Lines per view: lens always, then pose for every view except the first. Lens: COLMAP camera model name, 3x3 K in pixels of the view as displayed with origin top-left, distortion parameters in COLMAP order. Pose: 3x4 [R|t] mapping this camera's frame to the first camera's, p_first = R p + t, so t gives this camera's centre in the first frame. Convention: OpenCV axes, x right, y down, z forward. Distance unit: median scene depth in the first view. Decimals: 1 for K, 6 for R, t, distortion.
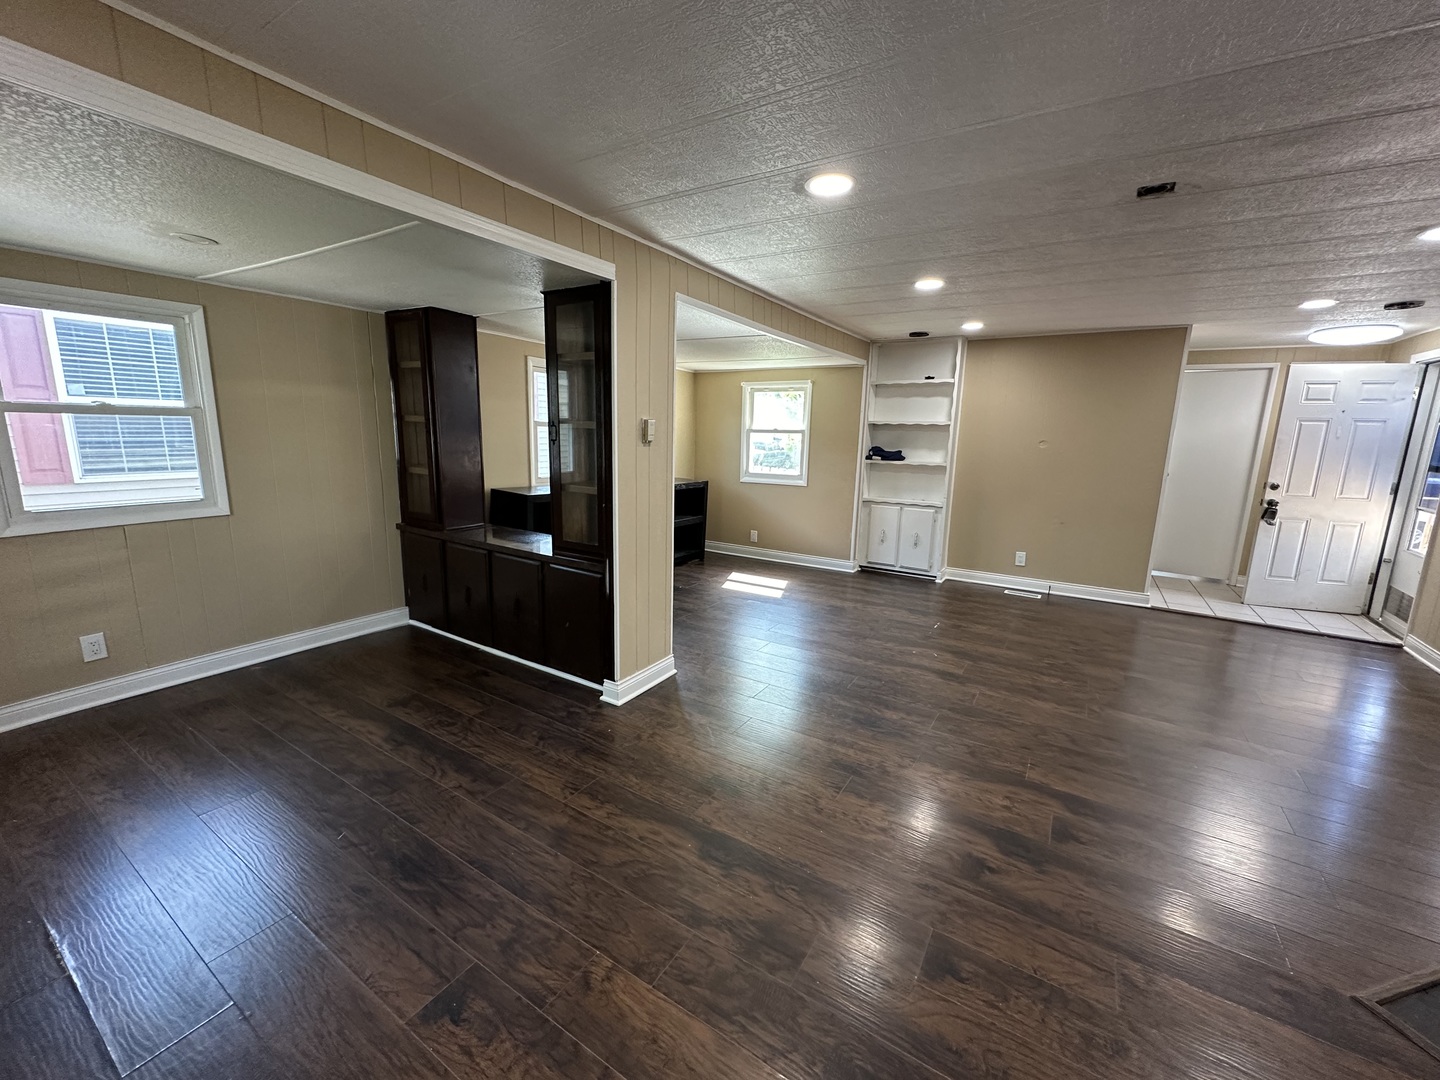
lens RADIAL K [[573.6, 0, 720.0], [0, 573.6, 540.0], [0, 0, 1]] dist [-0.002999, 0.000414]
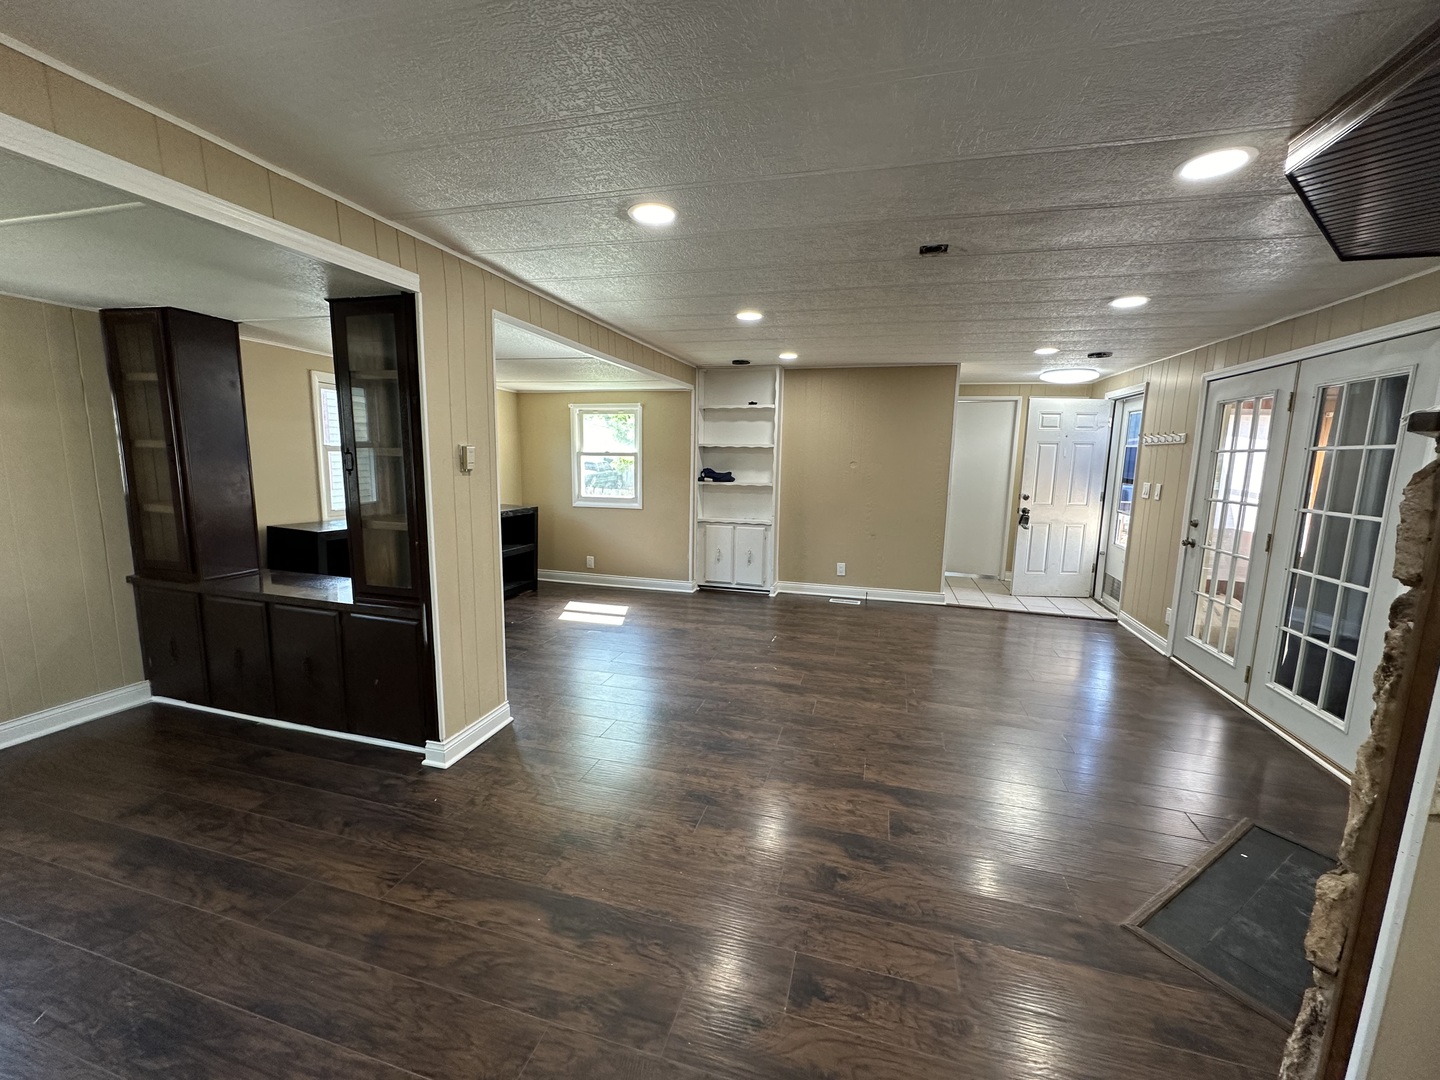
lens RADIAL K [[574.3, 0, 719.3], [0, 574.3, 540.5], [0, 0, 1]] dist [-0.002379, 0.000157]
pose [[0.958812, -0.048353, 0.279894, -0.003012], [0.057475, 0.998047, -0.024473, -0.014153], [-0.278164, 0.039552, 0.959719, 0.020412]]
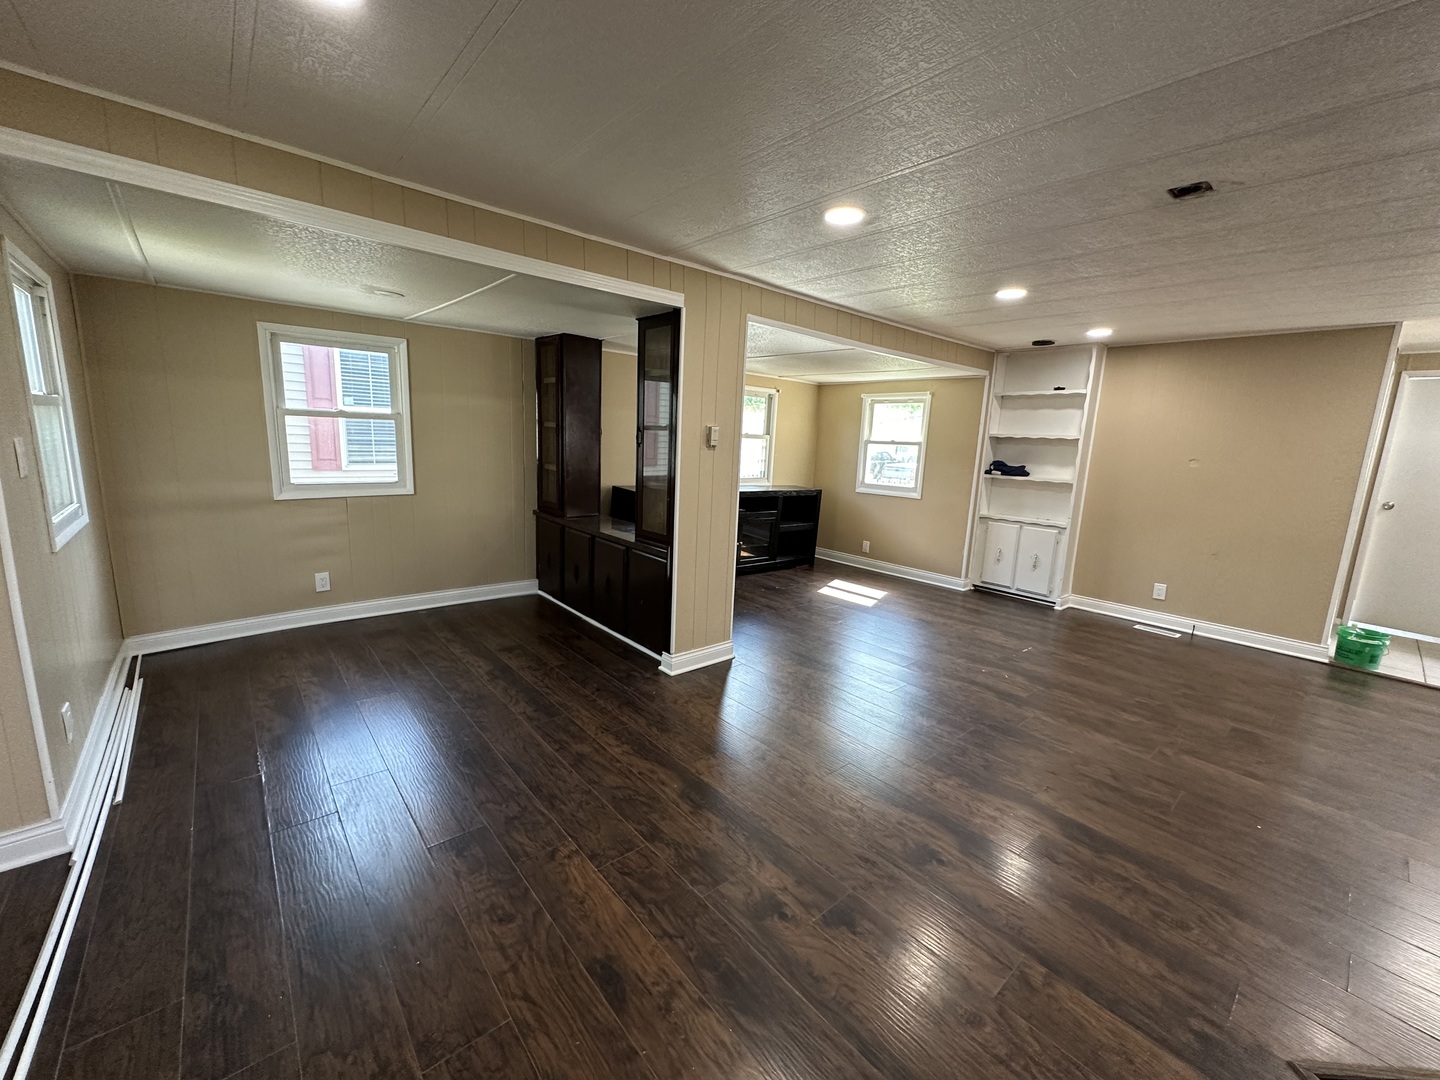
lens RADIAL K [[573.6, 0, 720.0], [0, 573.6, 540.0], [0, 0, 1]] dist [-0.002999, 0.000414]
pose [[0.956511, 0.068513, -0.283536, 0.204296], [-0.074292, 0.997190, -0.009666, 0.021432], [0.282076, 0.030310, 0.958913, -0.071229]]
